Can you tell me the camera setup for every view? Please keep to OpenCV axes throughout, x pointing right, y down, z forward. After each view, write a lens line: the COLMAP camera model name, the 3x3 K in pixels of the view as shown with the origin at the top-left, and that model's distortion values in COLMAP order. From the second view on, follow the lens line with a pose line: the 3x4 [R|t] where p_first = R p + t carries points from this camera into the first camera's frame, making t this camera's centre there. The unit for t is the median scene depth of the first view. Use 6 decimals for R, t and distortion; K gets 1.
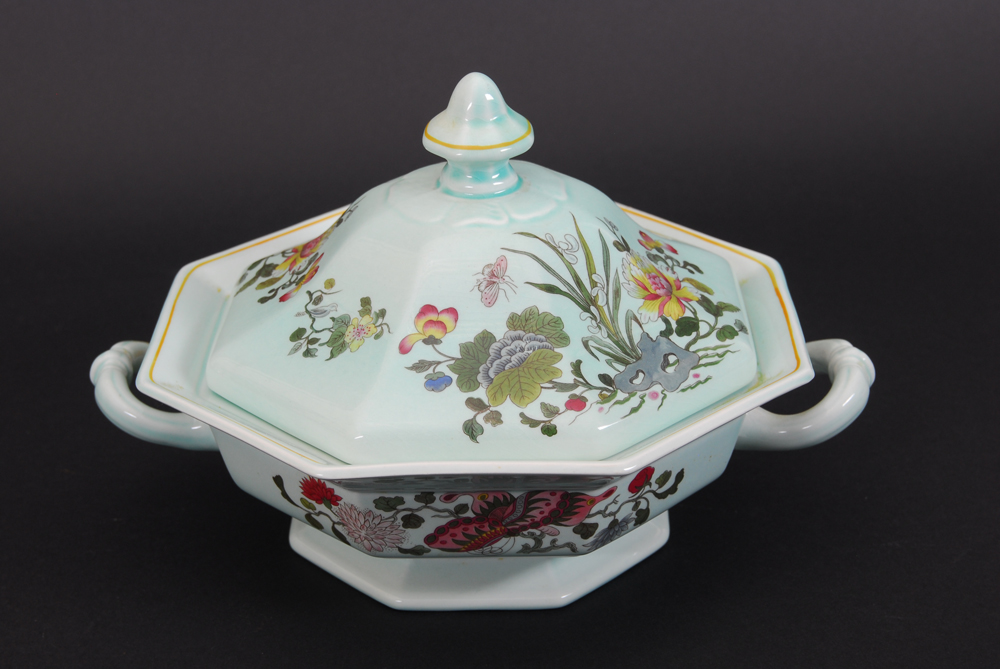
lens RADIAL K [[2009.6, 0, 500.0], [0, 2009.6, 334.5], [0, 0, 1]] dist [0.030523, -0.031427]
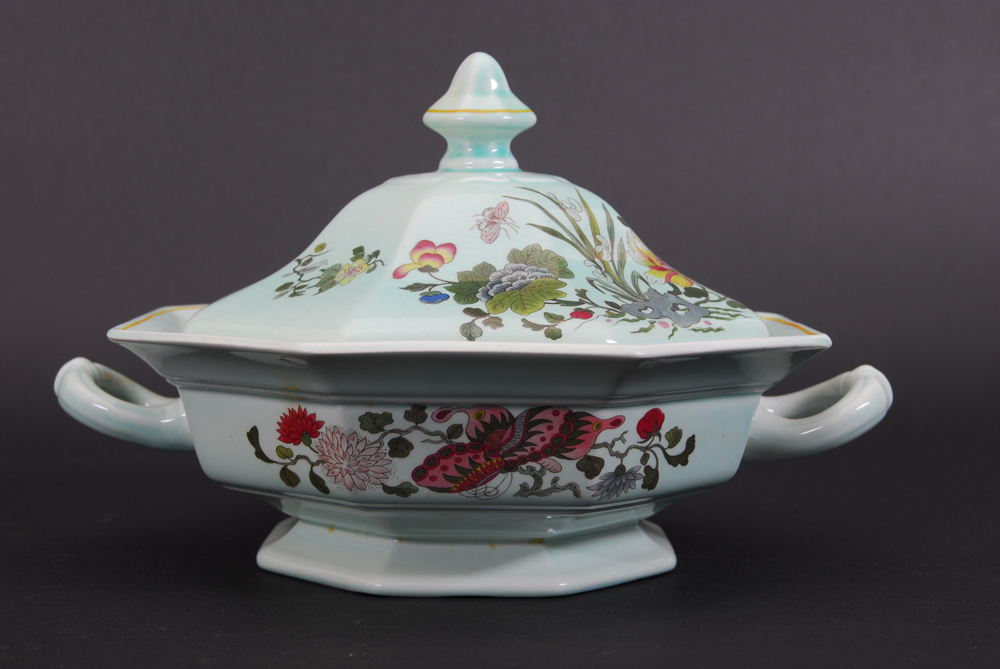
lens RADIAL K [[2009.6, 0, 500.0], [0, 2009.6, 334.5], [0, 0, 1]] dist [0.030523, -0.031427]
pose [[0.999417, 0.028523, 0.018755, -0.016873], [-0.018825, 0.918823, -0.394220, 0.399427], [-0.028477, 0.393637, 0.918825, 0.142865]]
